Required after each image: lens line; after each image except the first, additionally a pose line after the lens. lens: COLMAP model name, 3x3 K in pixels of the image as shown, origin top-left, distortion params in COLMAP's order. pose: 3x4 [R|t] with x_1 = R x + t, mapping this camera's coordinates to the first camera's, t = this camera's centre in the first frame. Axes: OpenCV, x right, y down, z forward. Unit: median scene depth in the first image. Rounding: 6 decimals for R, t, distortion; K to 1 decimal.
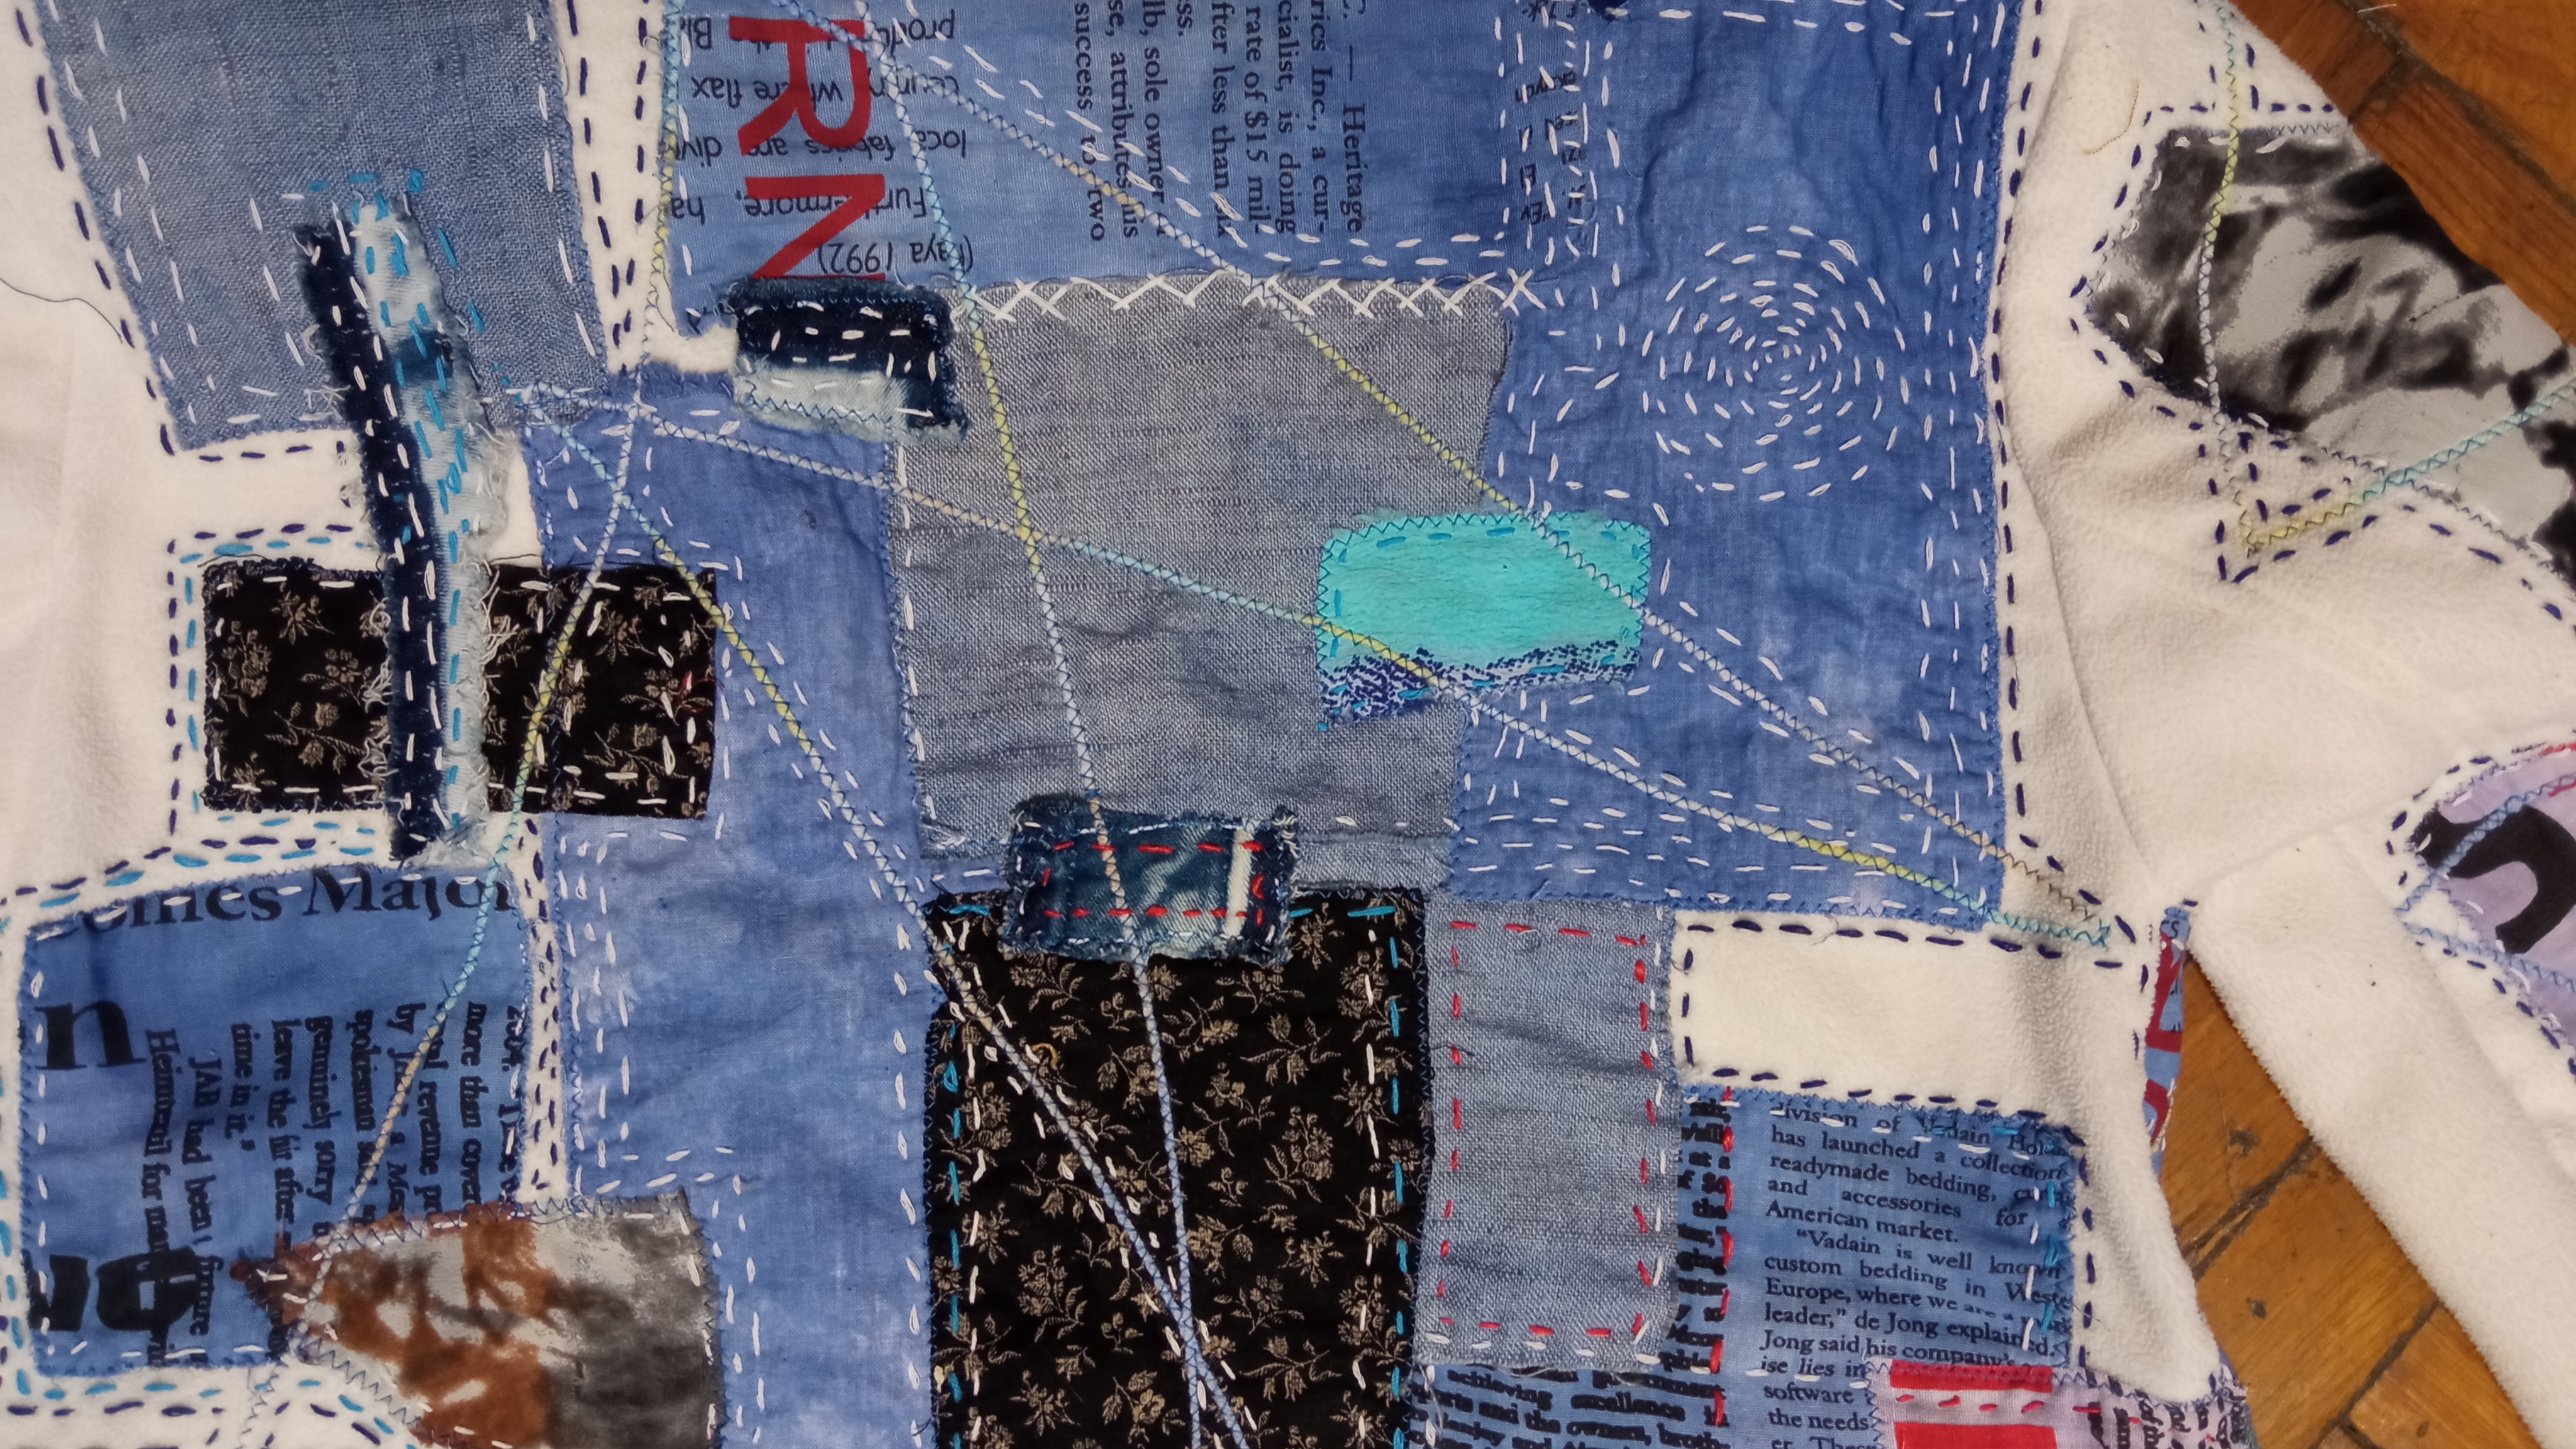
lens RADIAL K [[1999.3, 0, 1298.7], [0, 1999.3, 731.6], [0, 0, 1]] dist [0.041844, -0.083708]
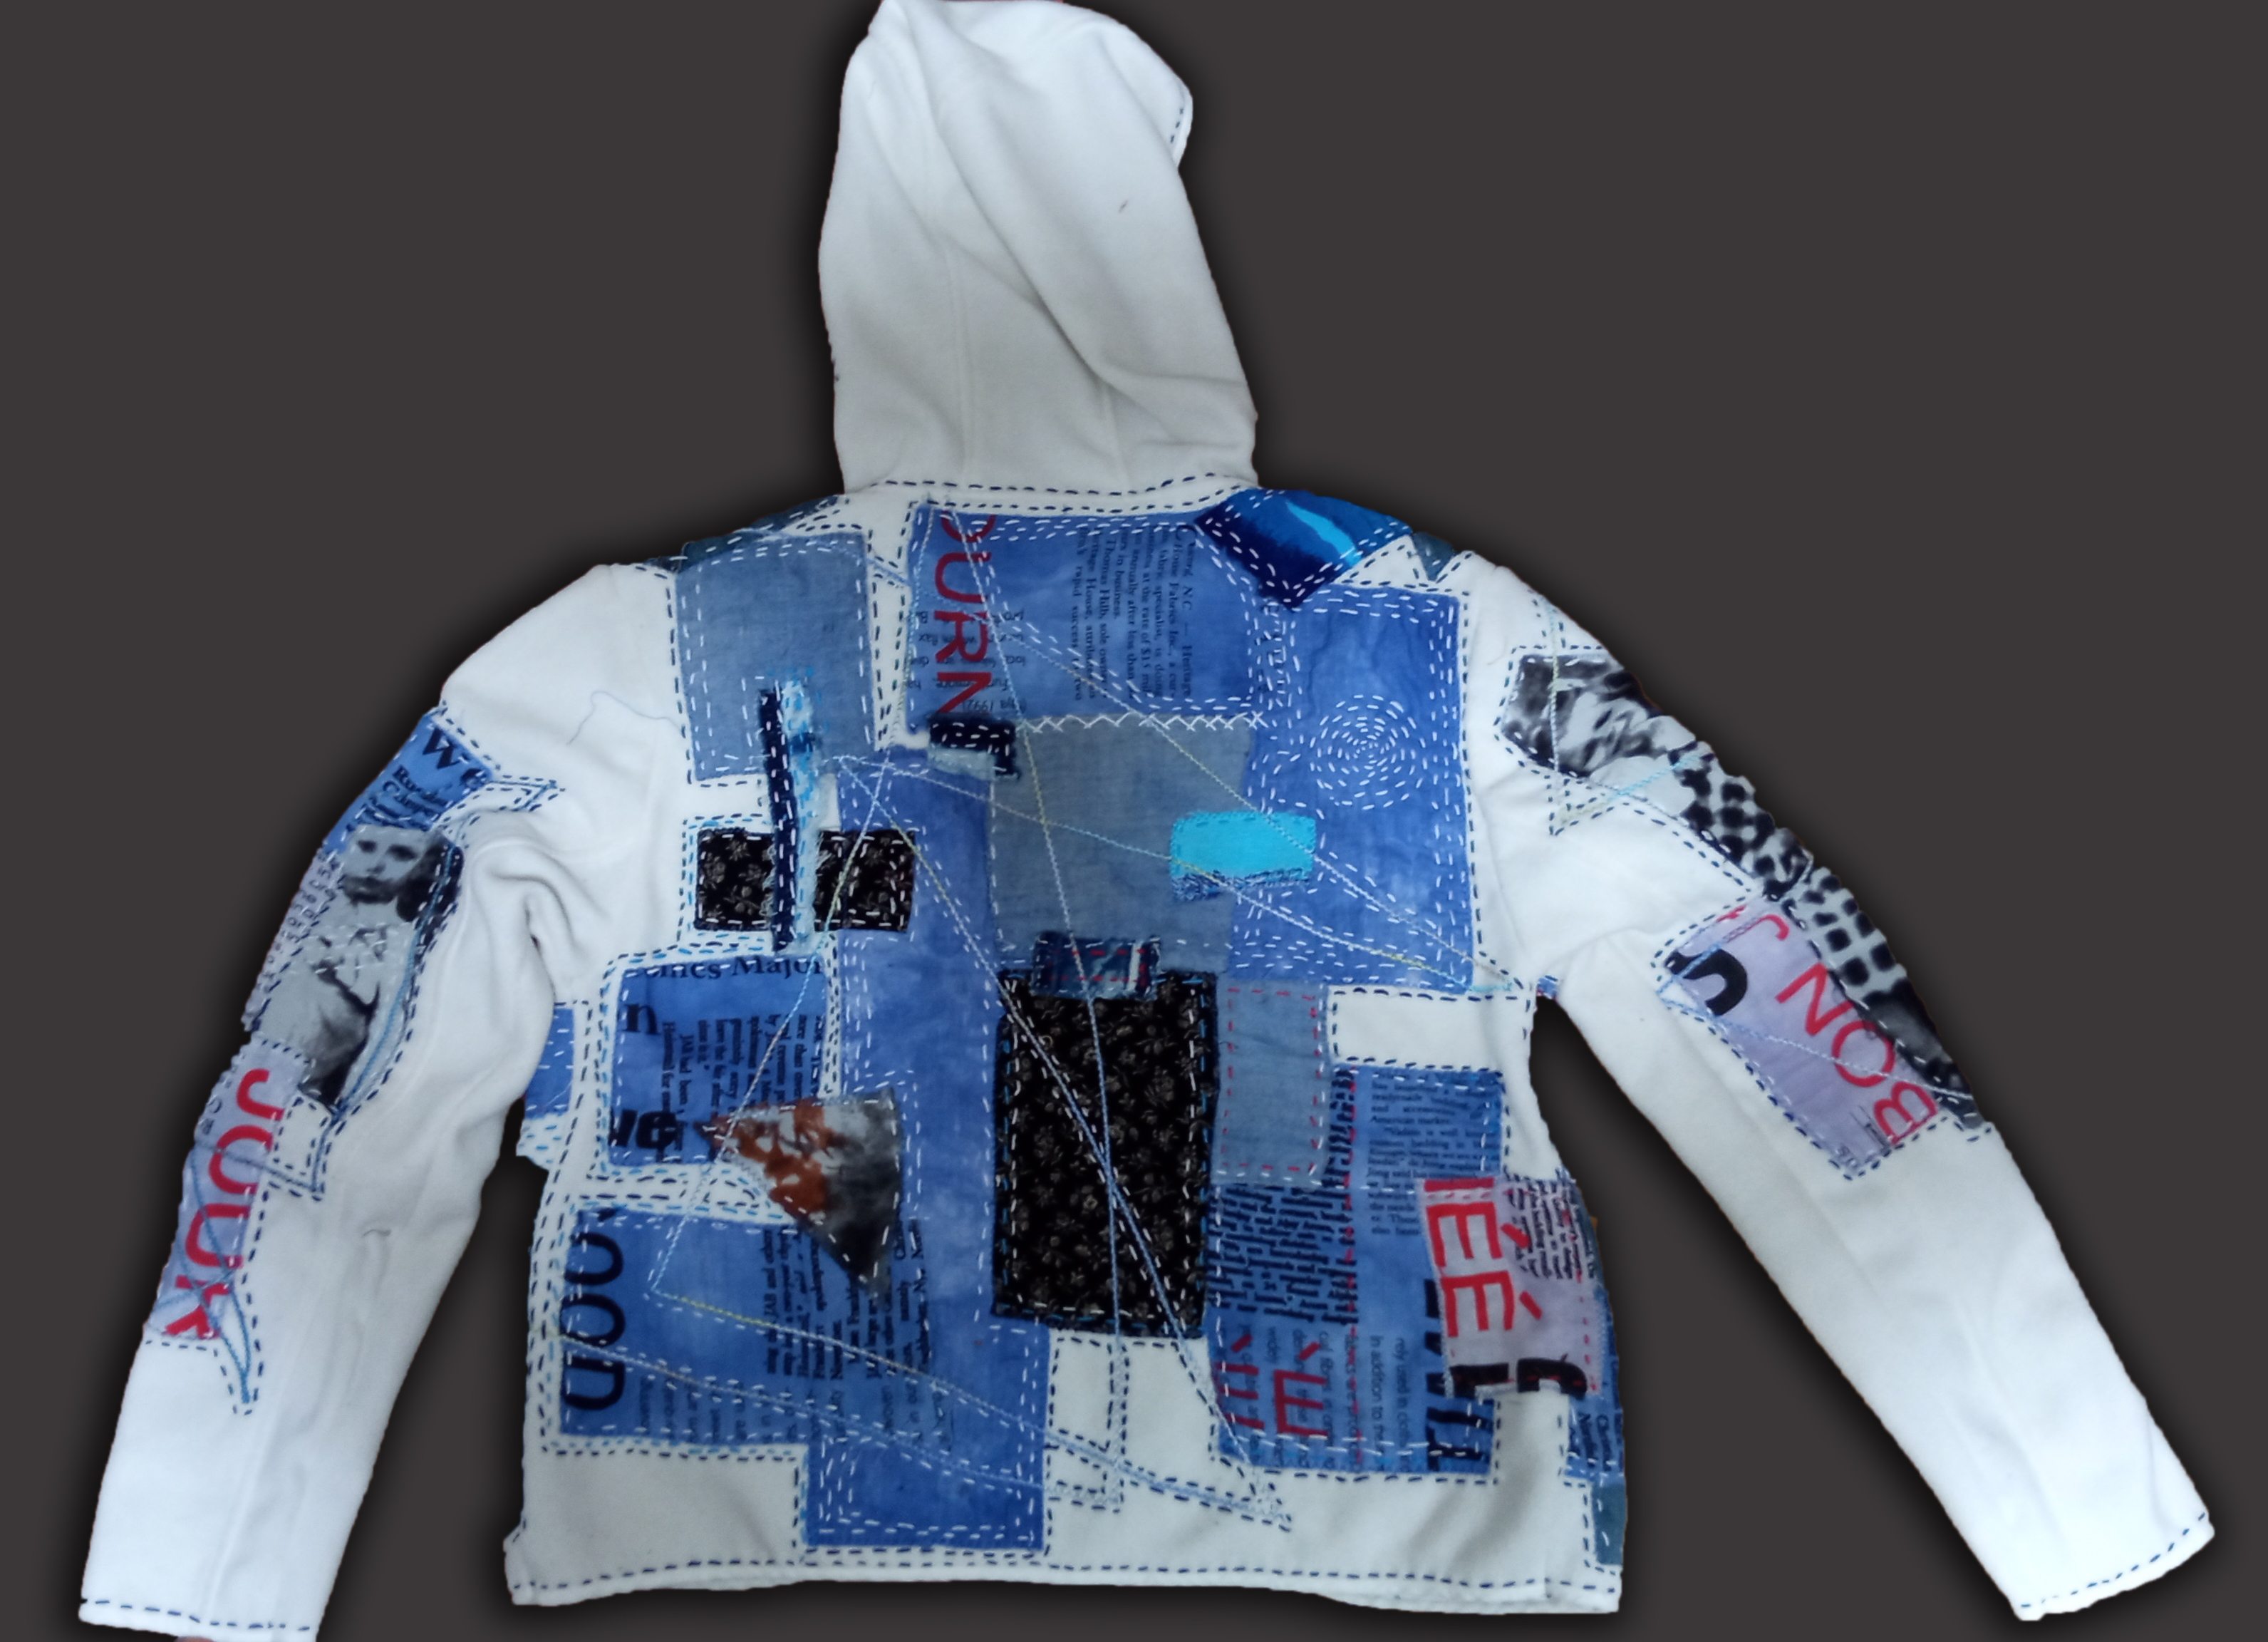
lens RADIAL K [[1850.5, 0, 1129.5], [0, 1850.5, 823.5], [0, 0, 1]] dist [0.006046, 0.004669]
pose [[0.999113, 0.004667, -0.041845, 0.052560], [-0.014944, 0.968439, -0.248803, 0.444224], [0.039363, 0.249208, 0.967650, -1.089391]]
